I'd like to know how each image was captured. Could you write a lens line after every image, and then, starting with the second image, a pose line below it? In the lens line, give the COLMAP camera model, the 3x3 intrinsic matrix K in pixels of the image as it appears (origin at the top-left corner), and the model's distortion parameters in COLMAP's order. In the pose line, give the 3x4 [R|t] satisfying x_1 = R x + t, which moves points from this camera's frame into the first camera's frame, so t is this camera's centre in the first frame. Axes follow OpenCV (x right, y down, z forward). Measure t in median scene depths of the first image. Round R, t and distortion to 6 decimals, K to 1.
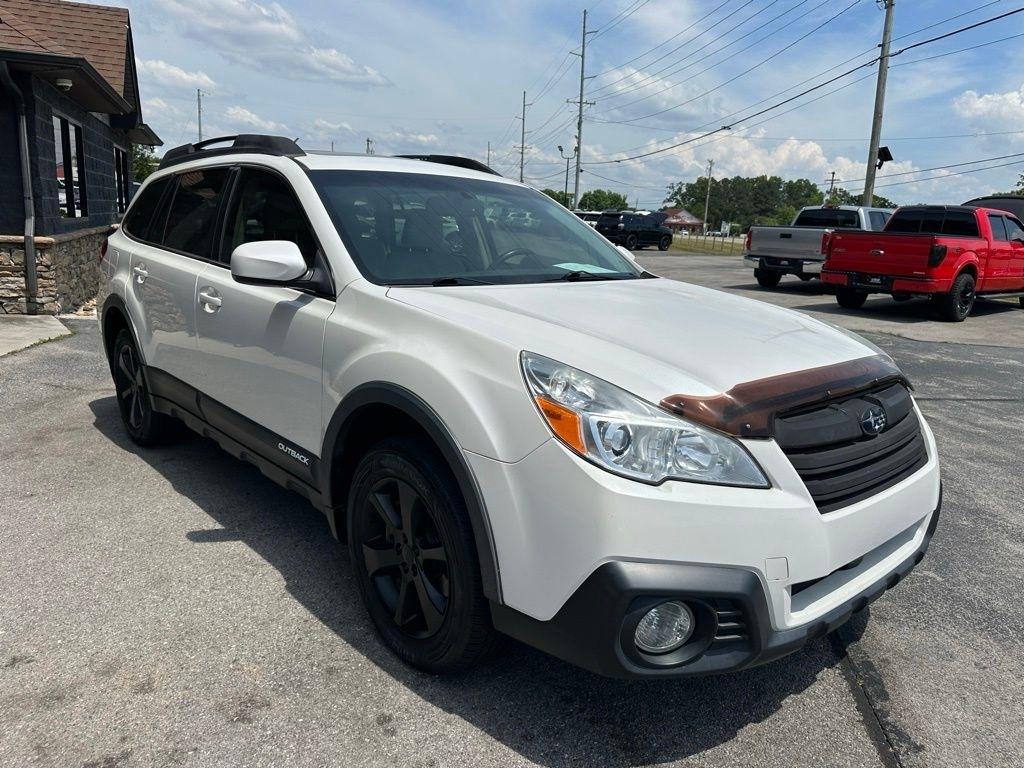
lens RADIAL K [[724.1, 0, 532.3], [0, 724.1, 396.5], [0, 0, 1]] dist [-0.006148, -0.001711]
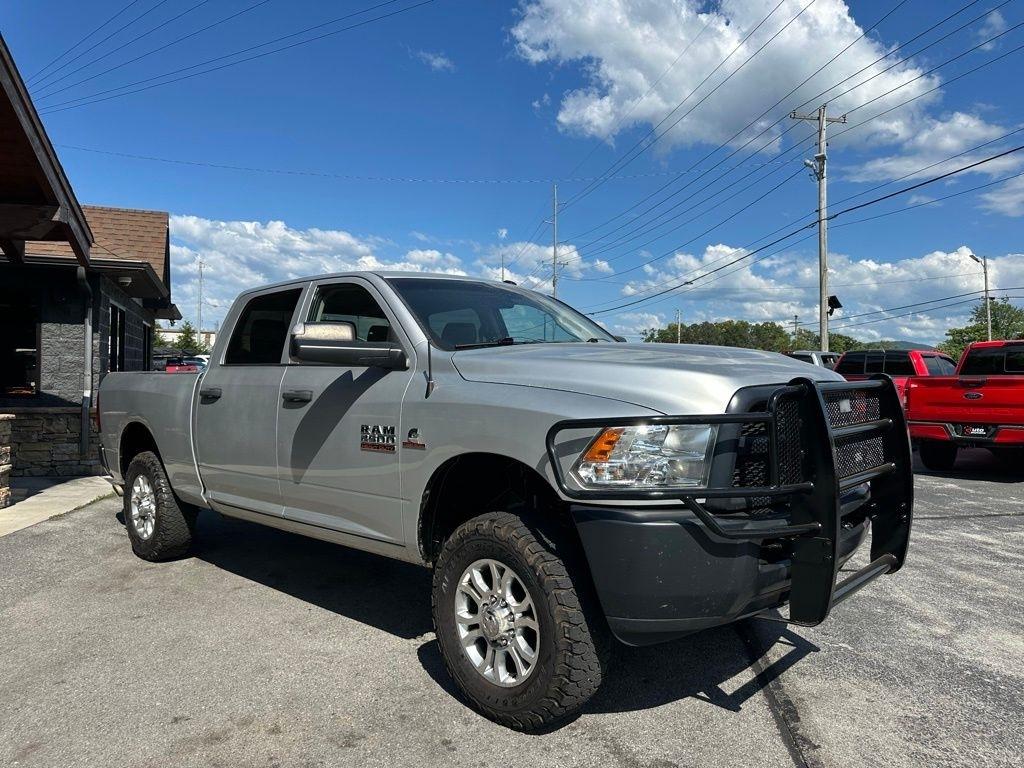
lens RADIAL K [[716.1, 0, 528.4], [0, 716.1, 376.1], [0, 0, 1]] dist [0.037394, -0.041748]
pose [[0.999190, -0.034559, 0.020632, -0.011649], [0.038335, 0.973335, -0.226162, 0.016980], [-0.012266, 0.226770, 0.973871, -0.143492]]
